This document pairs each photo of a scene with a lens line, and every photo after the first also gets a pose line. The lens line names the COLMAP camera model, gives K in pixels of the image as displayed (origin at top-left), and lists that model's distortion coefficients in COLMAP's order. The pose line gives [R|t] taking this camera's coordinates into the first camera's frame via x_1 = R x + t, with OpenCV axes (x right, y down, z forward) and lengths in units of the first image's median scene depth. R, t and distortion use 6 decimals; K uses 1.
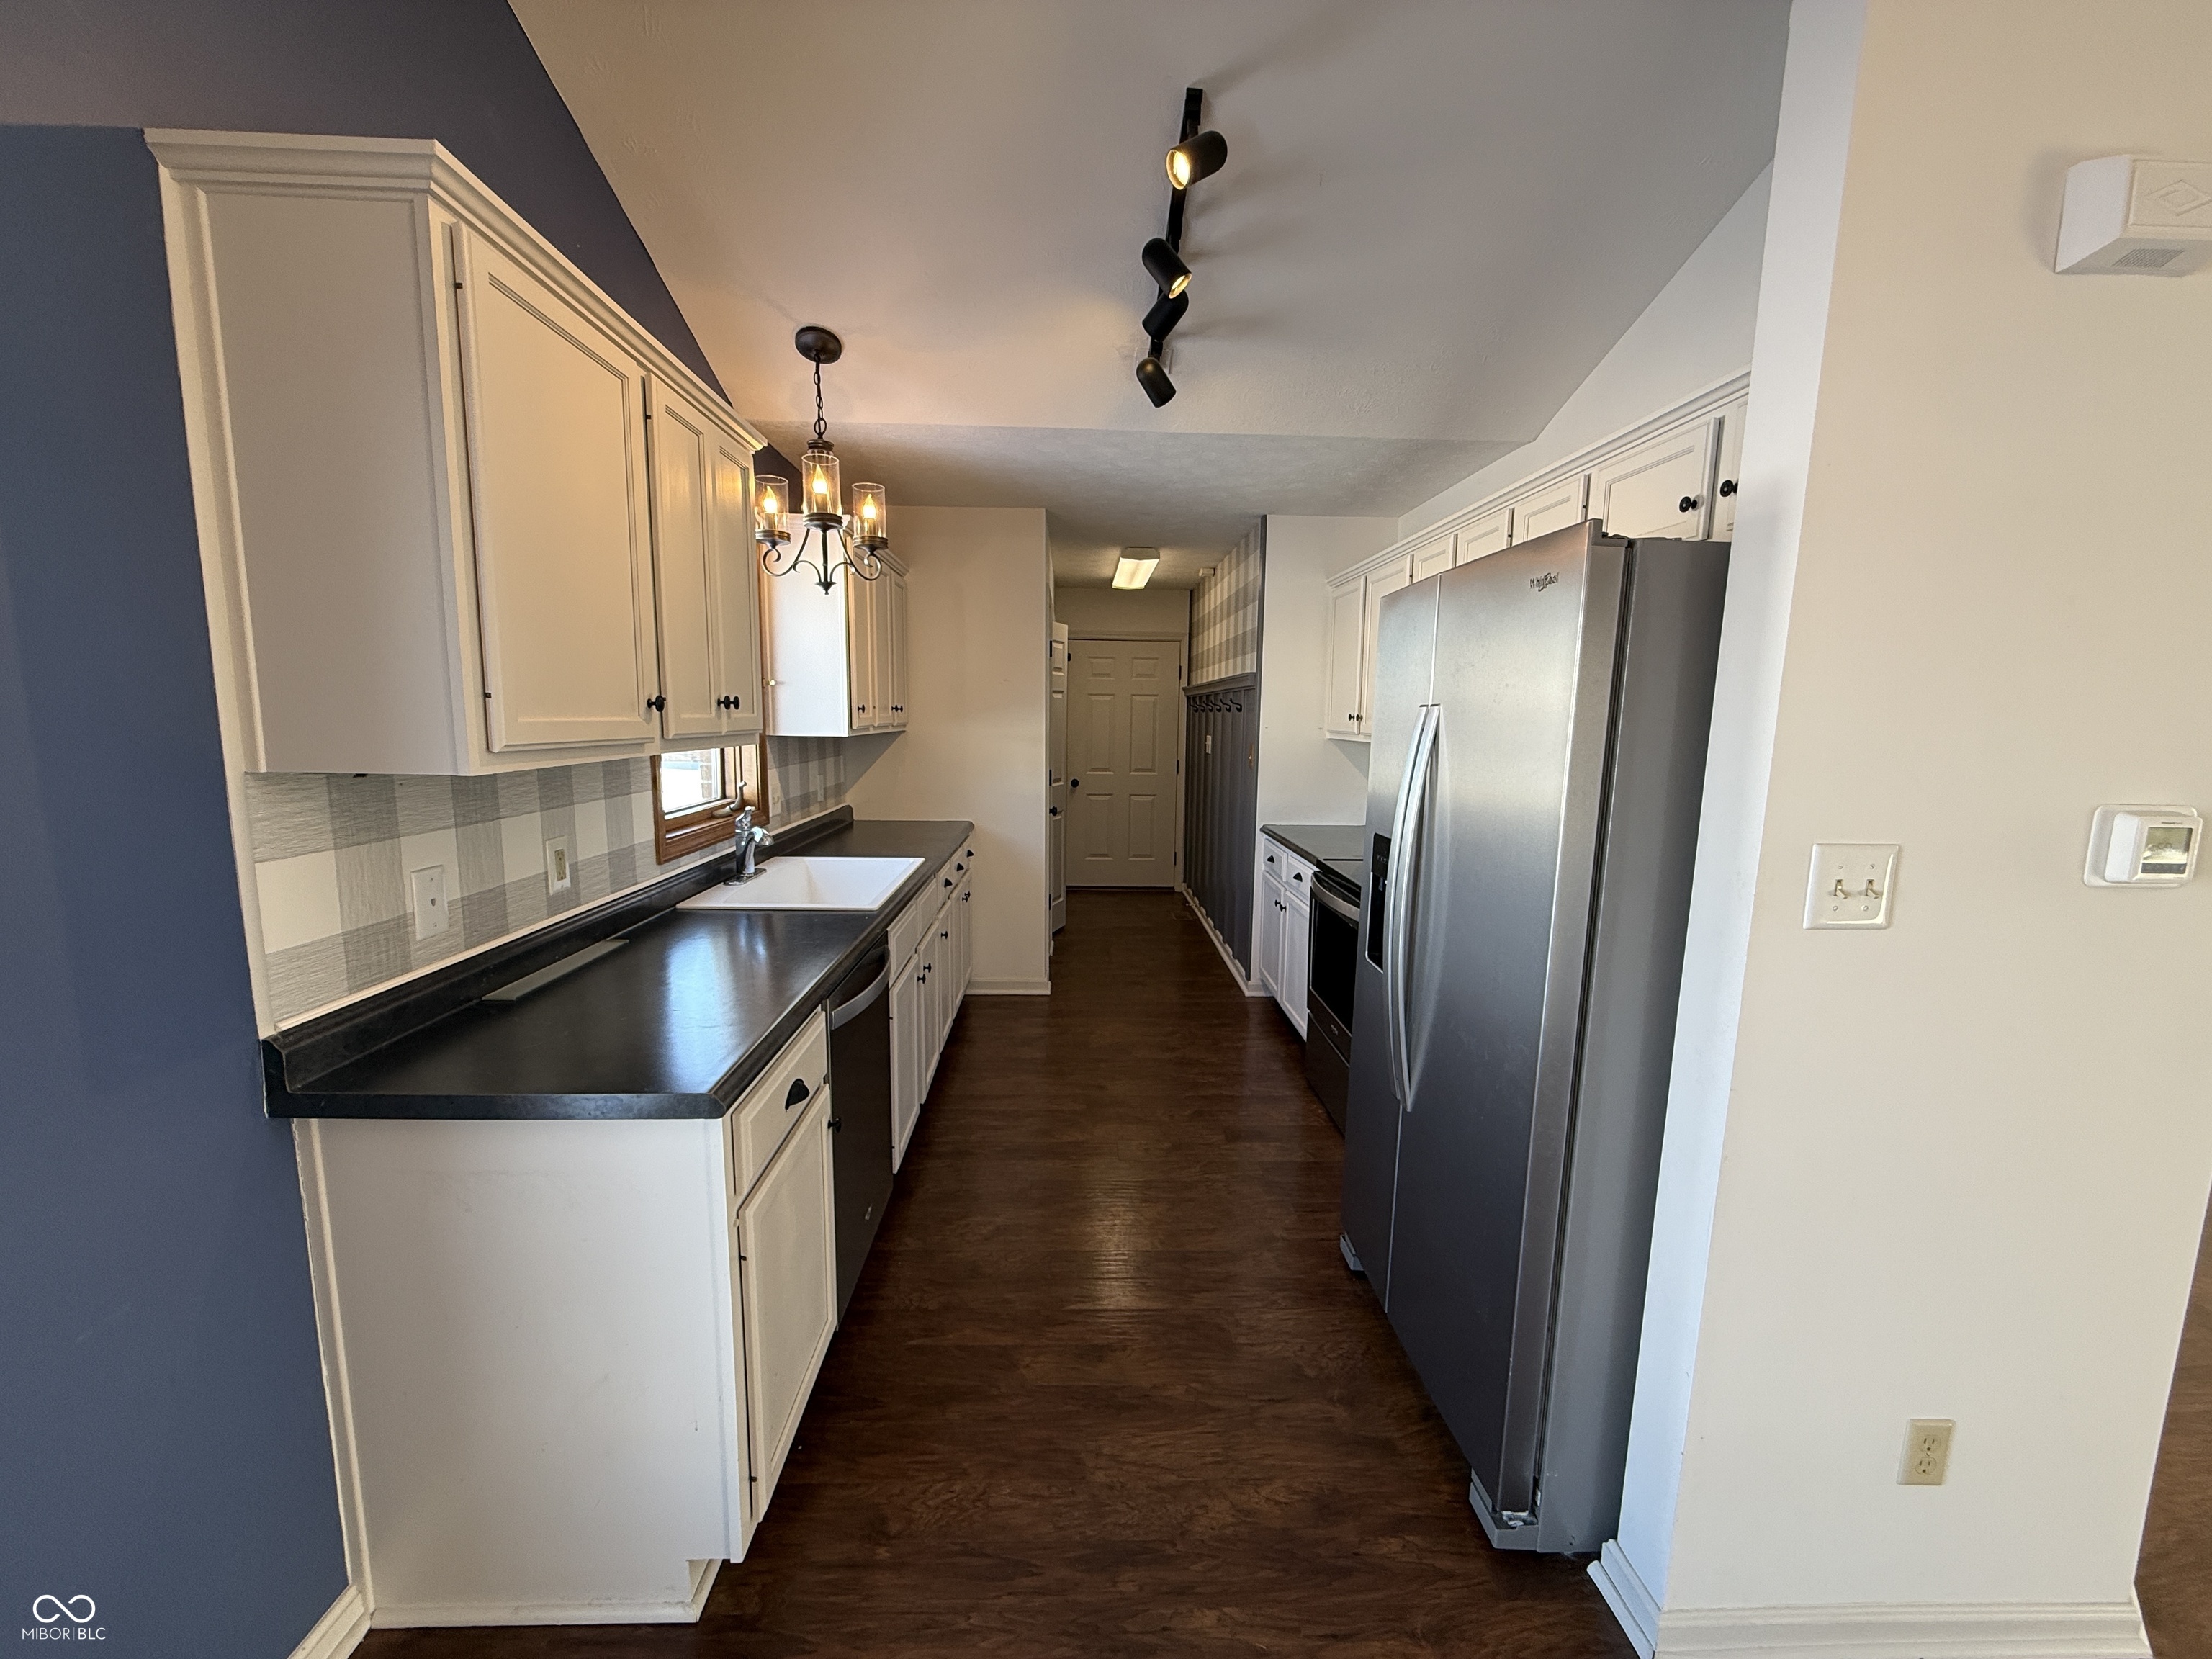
lens RADIAL K [[875.0, 0, 1105.3], [0, 875.0, 833.9], [0, 0, 1]] dist [-0.000705, -0.000227]
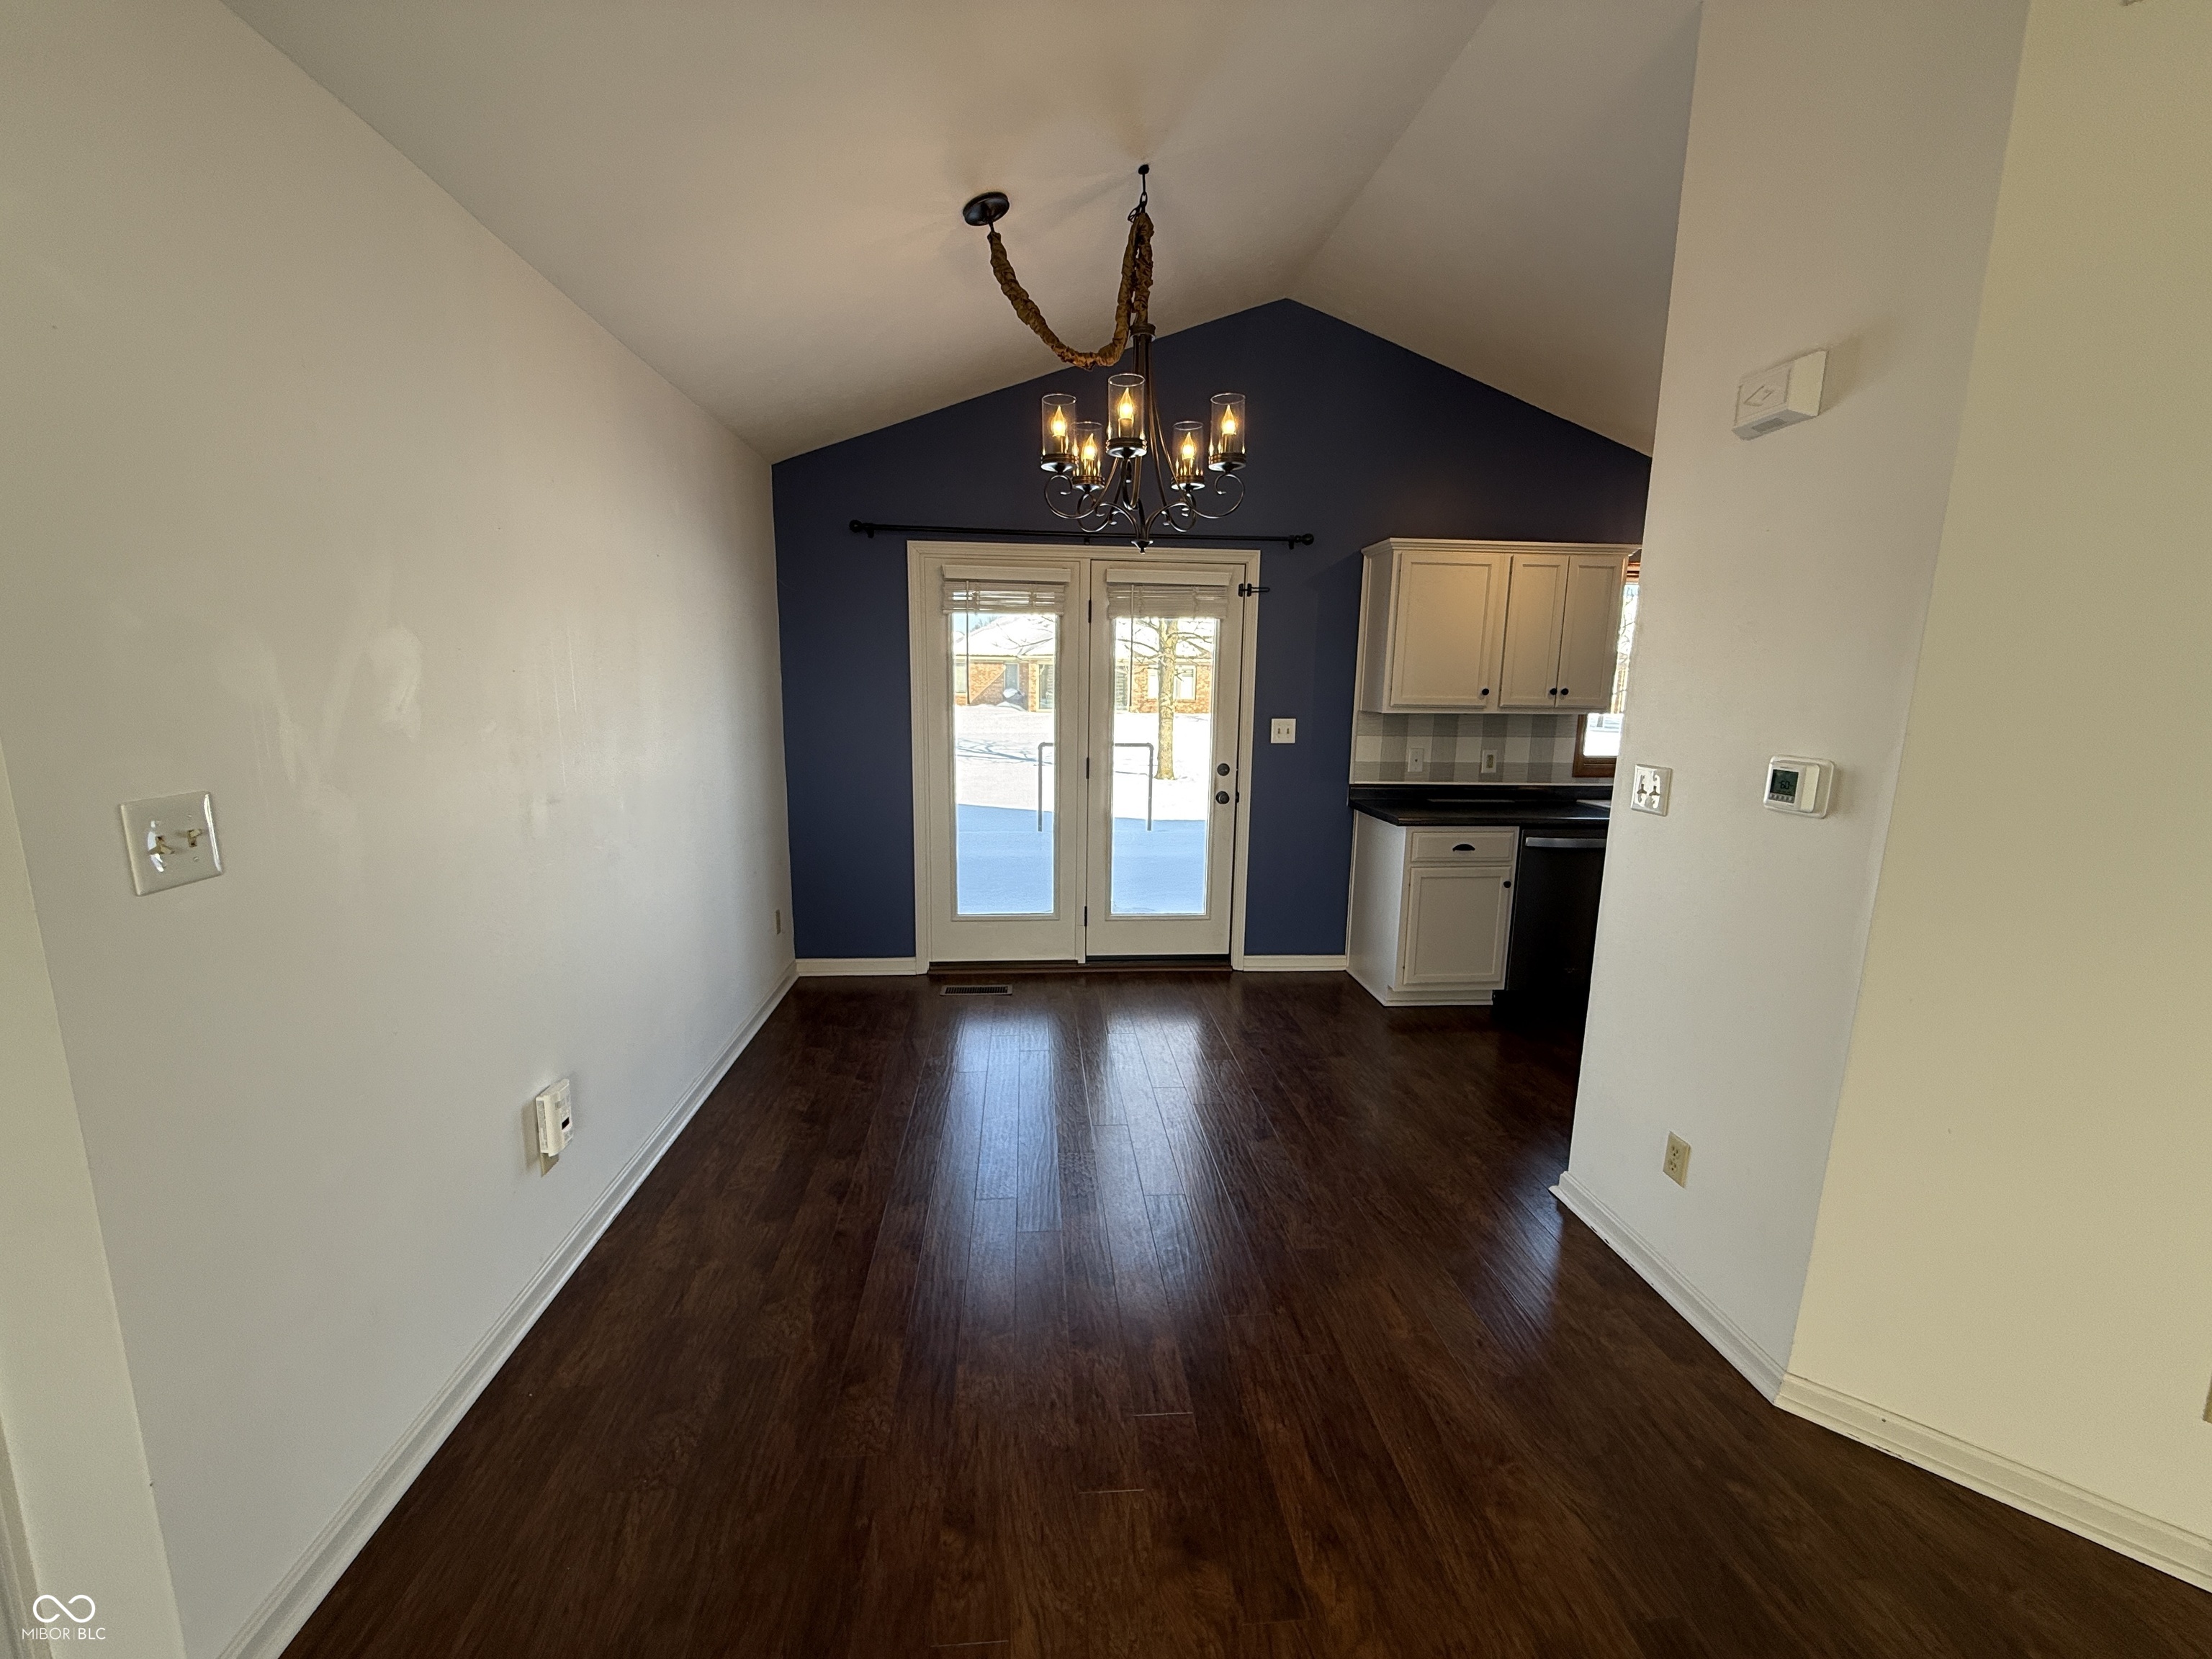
lens RADIAL K [[887.2, 0, 1104.7], [0, 887.2, 836.1], [0, 0, 1]] dist [0.013748, 0.000040]
pose [[0.054419, 0.157915, -0.985952, 1.708768], [-0.150467, 0.977437, 0.148246, 0.033298], [0.987116, 0.140286, 0.076952, -0.170815]]
